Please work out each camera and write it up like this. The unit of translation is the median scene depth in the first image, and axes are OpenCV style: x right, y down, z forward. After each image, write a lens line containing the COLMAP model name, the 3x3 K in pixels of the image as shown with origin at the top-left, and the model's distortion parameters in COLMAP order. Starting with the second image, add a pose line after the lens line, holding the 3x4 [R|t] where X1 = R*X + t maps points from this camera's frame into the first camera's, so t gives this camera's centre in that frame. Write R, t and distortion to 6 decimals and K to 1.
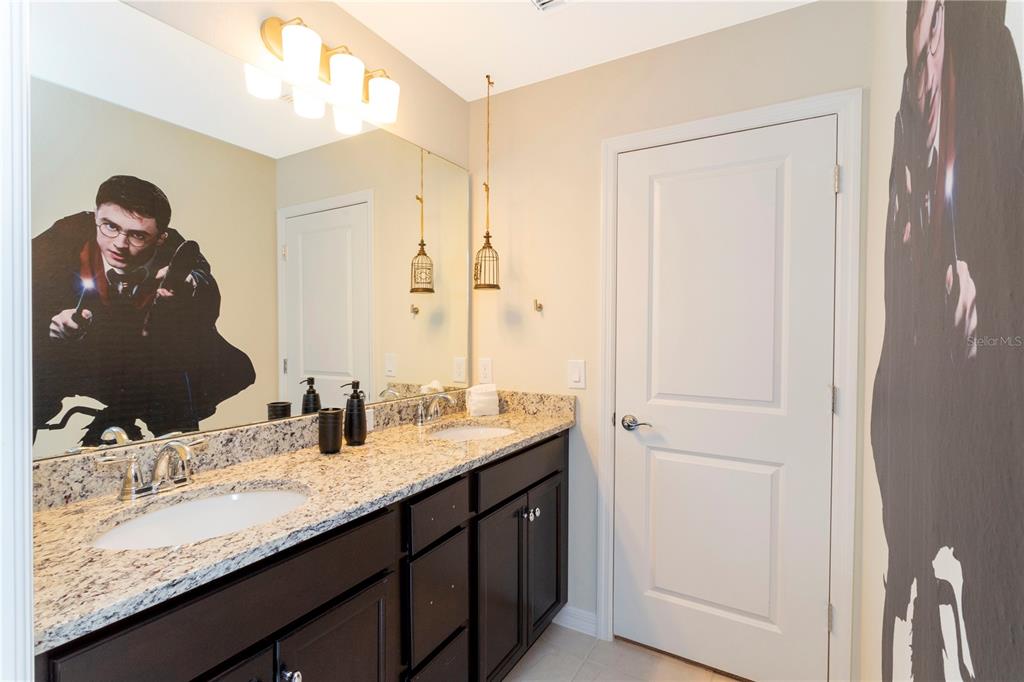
lens RADIAL K [[479.8, 0, 515.5], [0, 479.8, 335.4], [0, 0, 1]] dist [-0.003132, -0.000225]
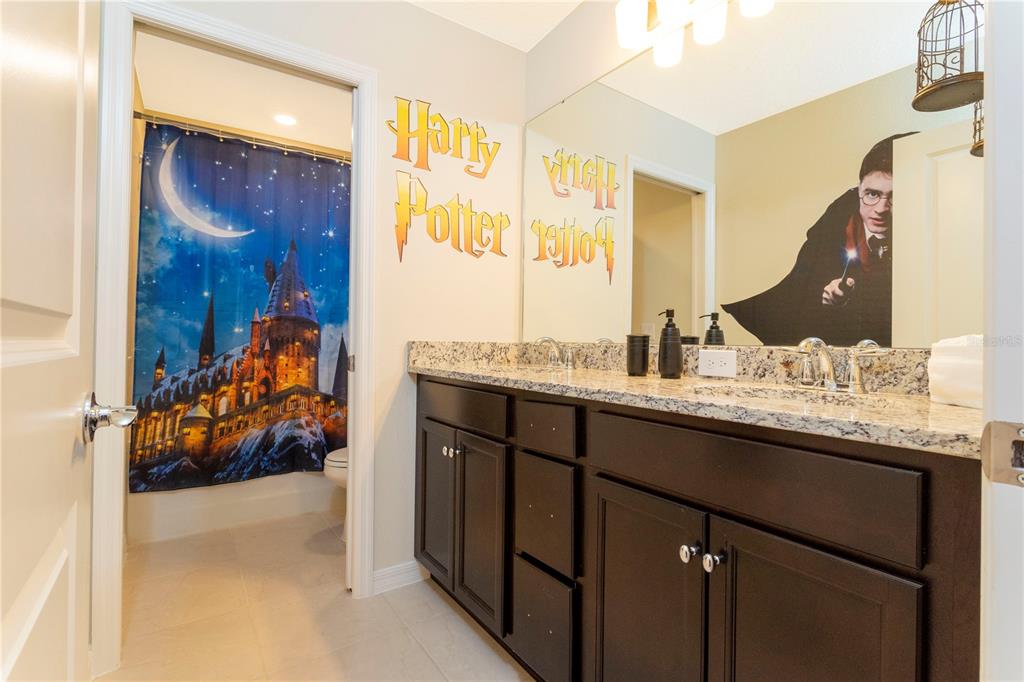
lens RADIAL K [[479.8, 0, 517.9], [0, 479.8, 342.6], [0, 0, 1]] dist [-0.003132, -0.000225]
pose [[-0.420934, -0.011337, -0.907020, 0.440021], [-0.028701, 0.999588, 0.000826, 0.121142], [0.906637, 0.026381, -0.421086, 0.811624]]
